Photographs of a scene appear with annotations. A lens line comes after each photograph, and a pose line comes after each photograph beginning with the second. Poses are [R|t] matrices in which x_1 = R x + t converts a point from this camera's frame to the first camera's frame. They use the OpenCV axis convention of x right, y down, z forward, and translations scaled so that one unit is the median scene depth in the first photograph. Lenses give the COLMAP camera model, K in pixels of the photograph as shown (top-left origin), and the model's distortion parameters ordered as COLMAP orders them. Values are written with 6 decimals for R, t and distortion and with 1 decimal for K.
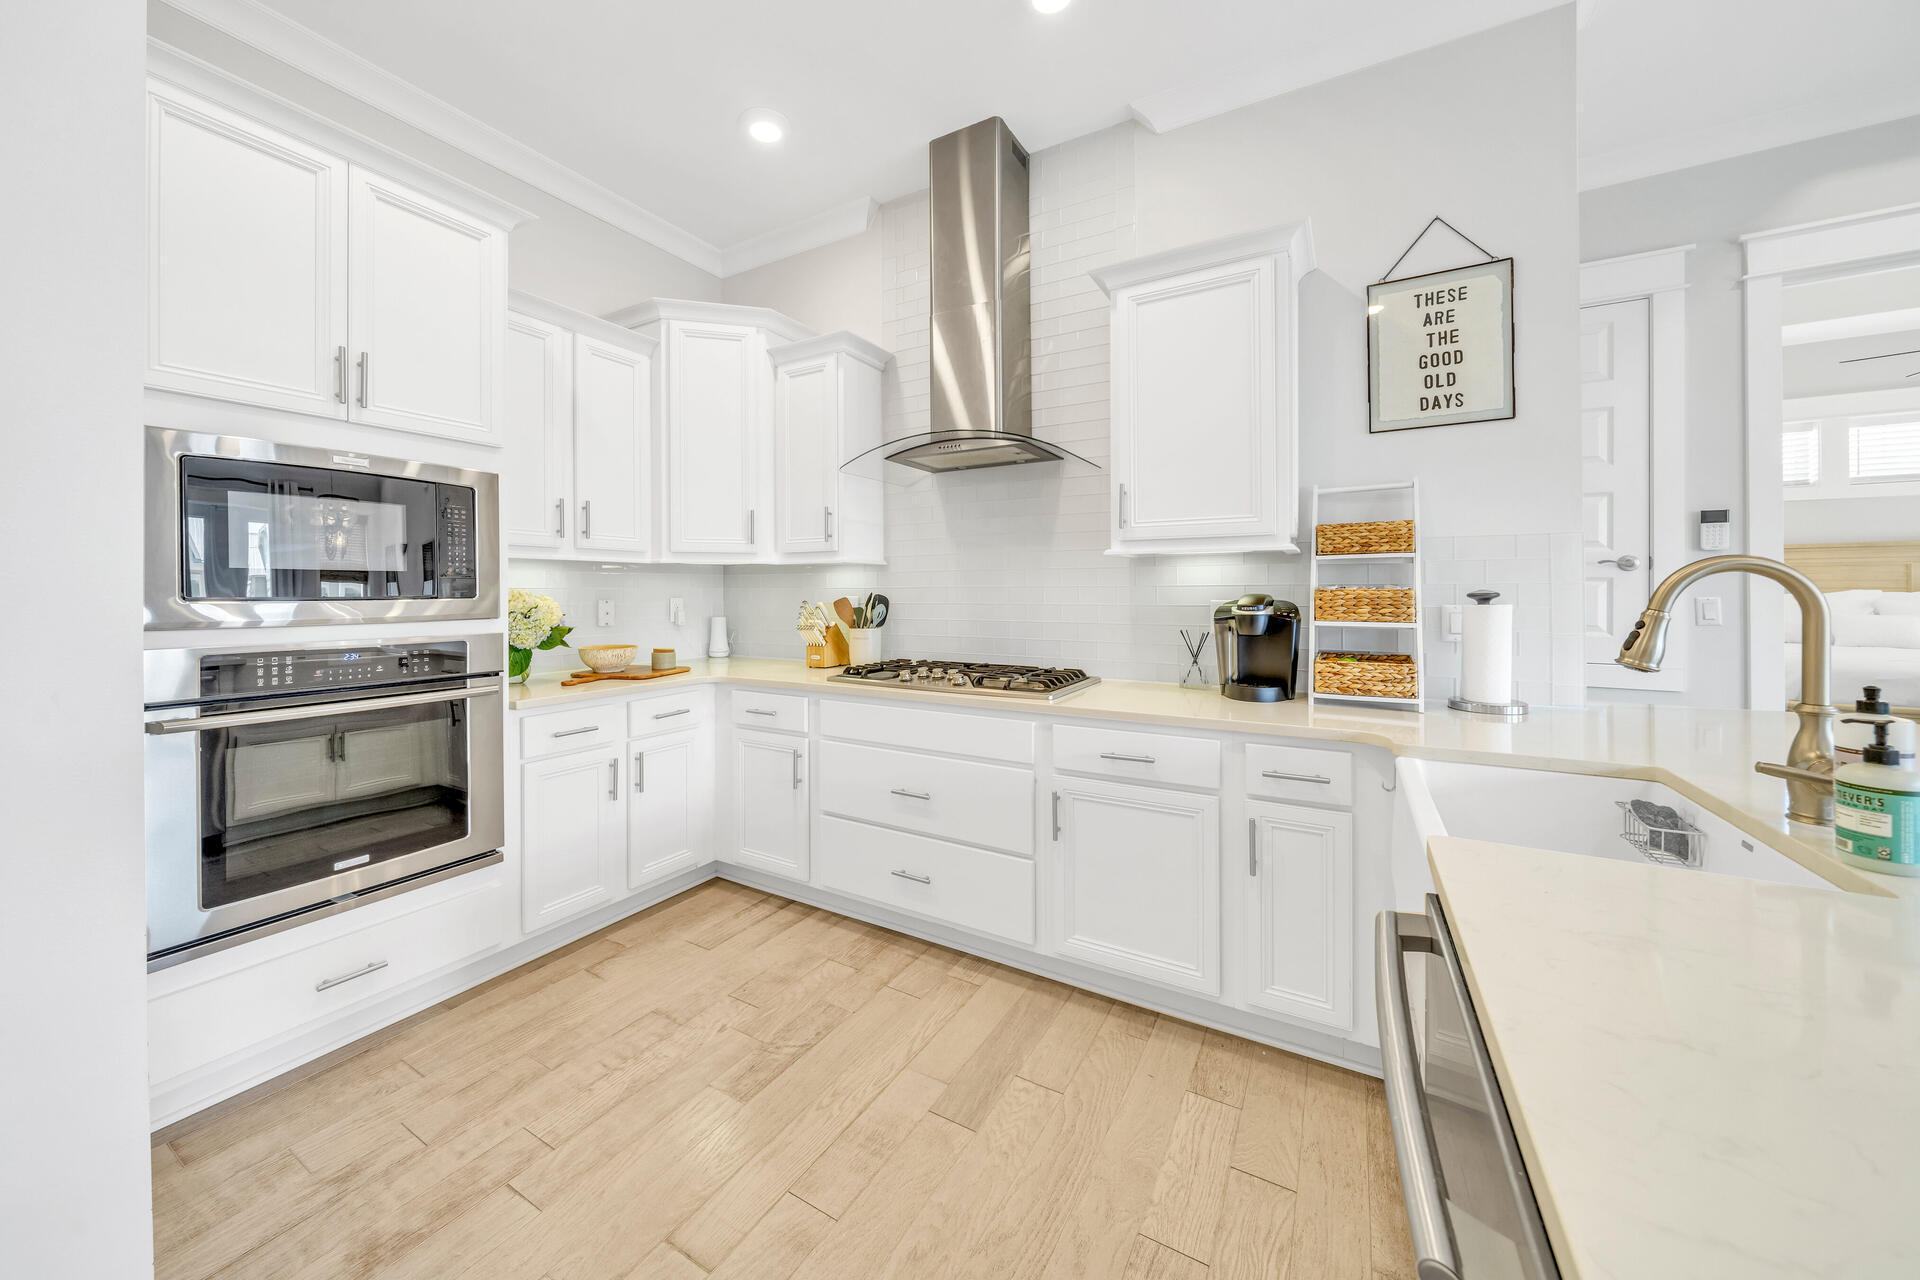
lens RADIAL K [[671.9, 0, 969.9], [0, 671.9, 592.2], [0, 0, 1]] dist [-0.007804, 0.000438]
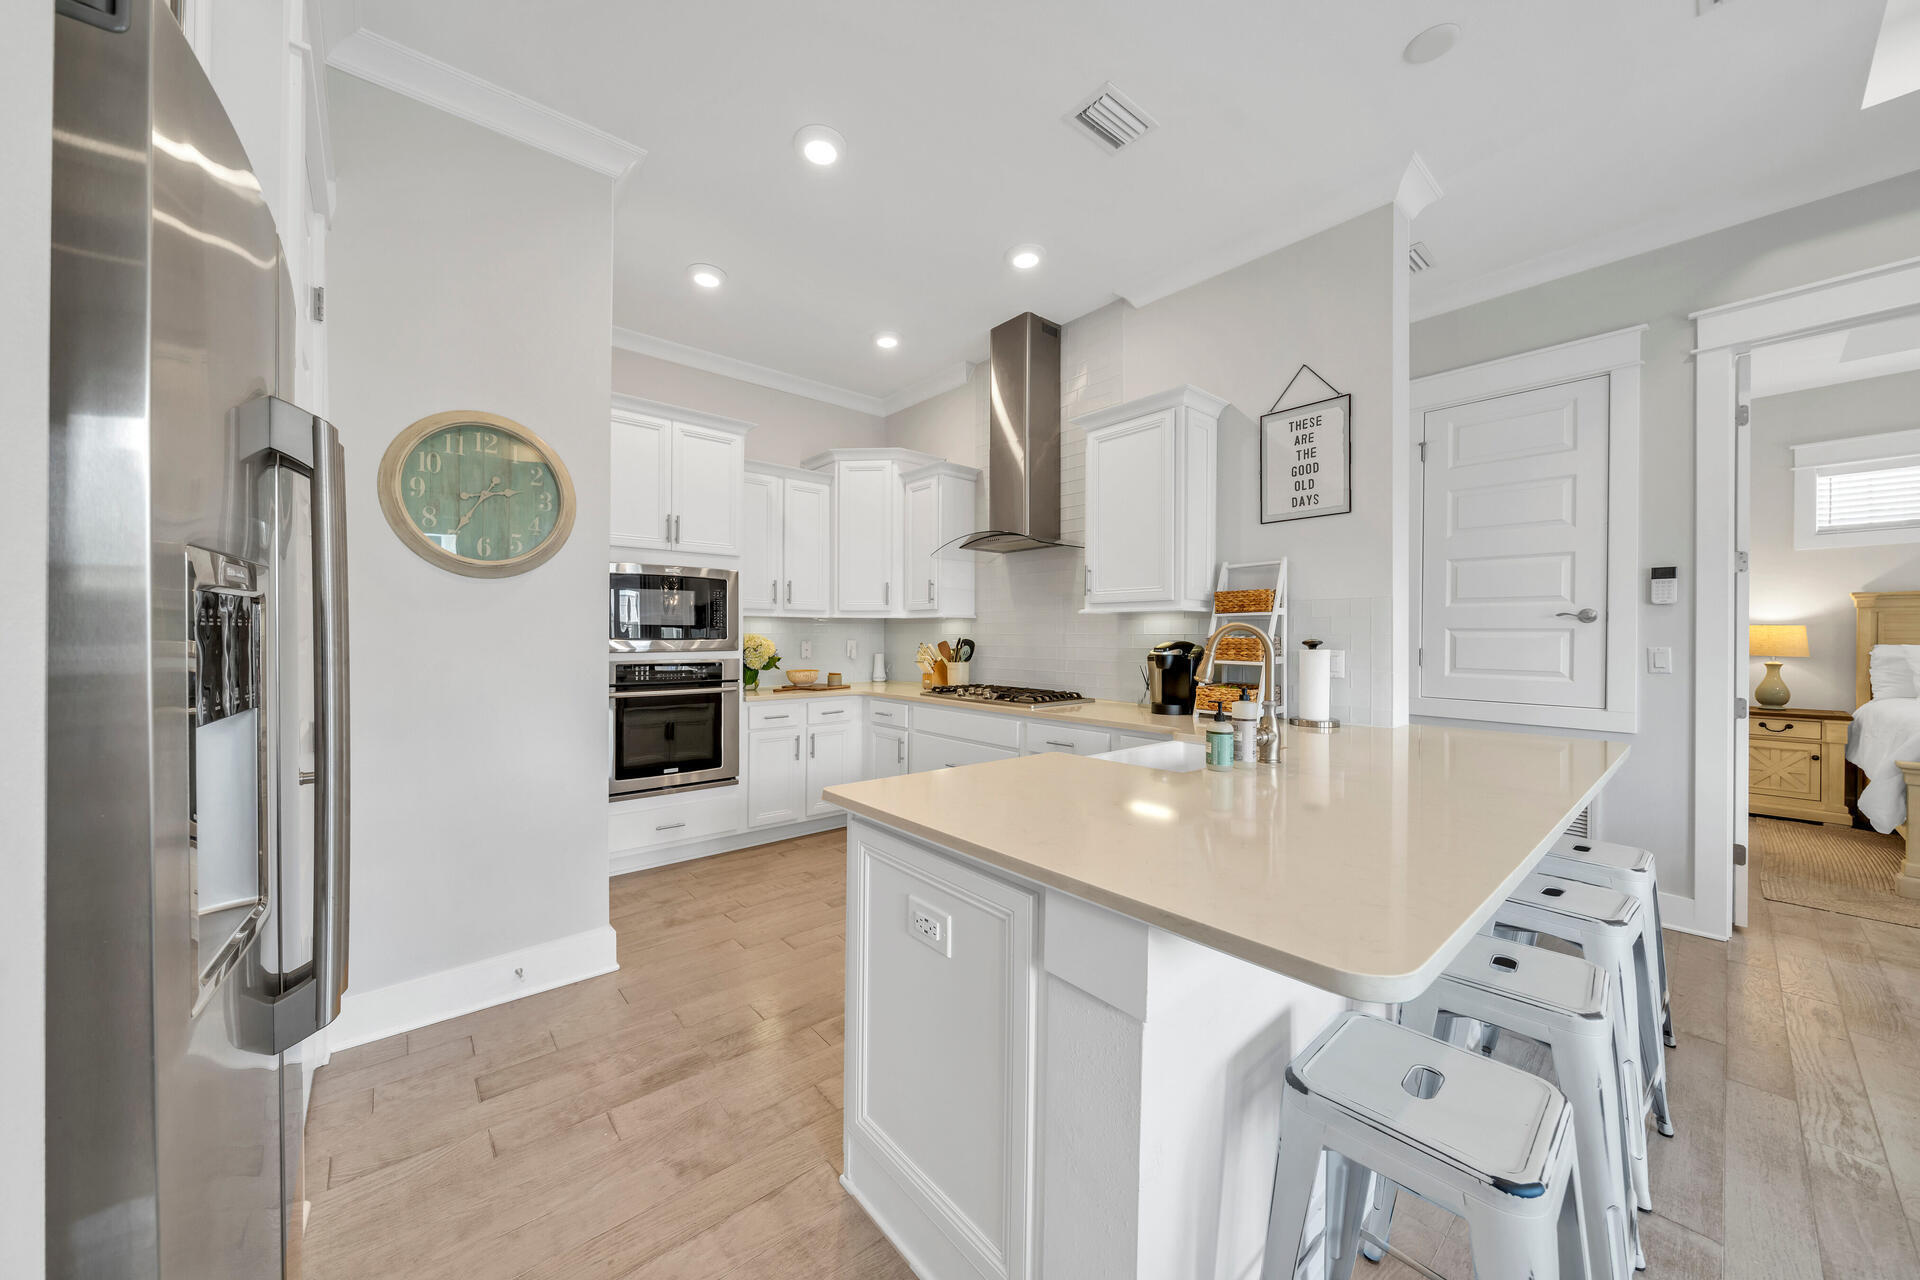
lens RADIAL K [[671.9, 0, 966.9], [0, 671.9, 635.7], [0, 0, 1]] dist [-0.007804, 0.000438]
pose [[0.939102, 0.005840, -0.343588, 0.462946], [-0.006655, 0.999977, -0.001192, -0.002591], [0.343574, 0.003406, 0.939120, -0.455152]]
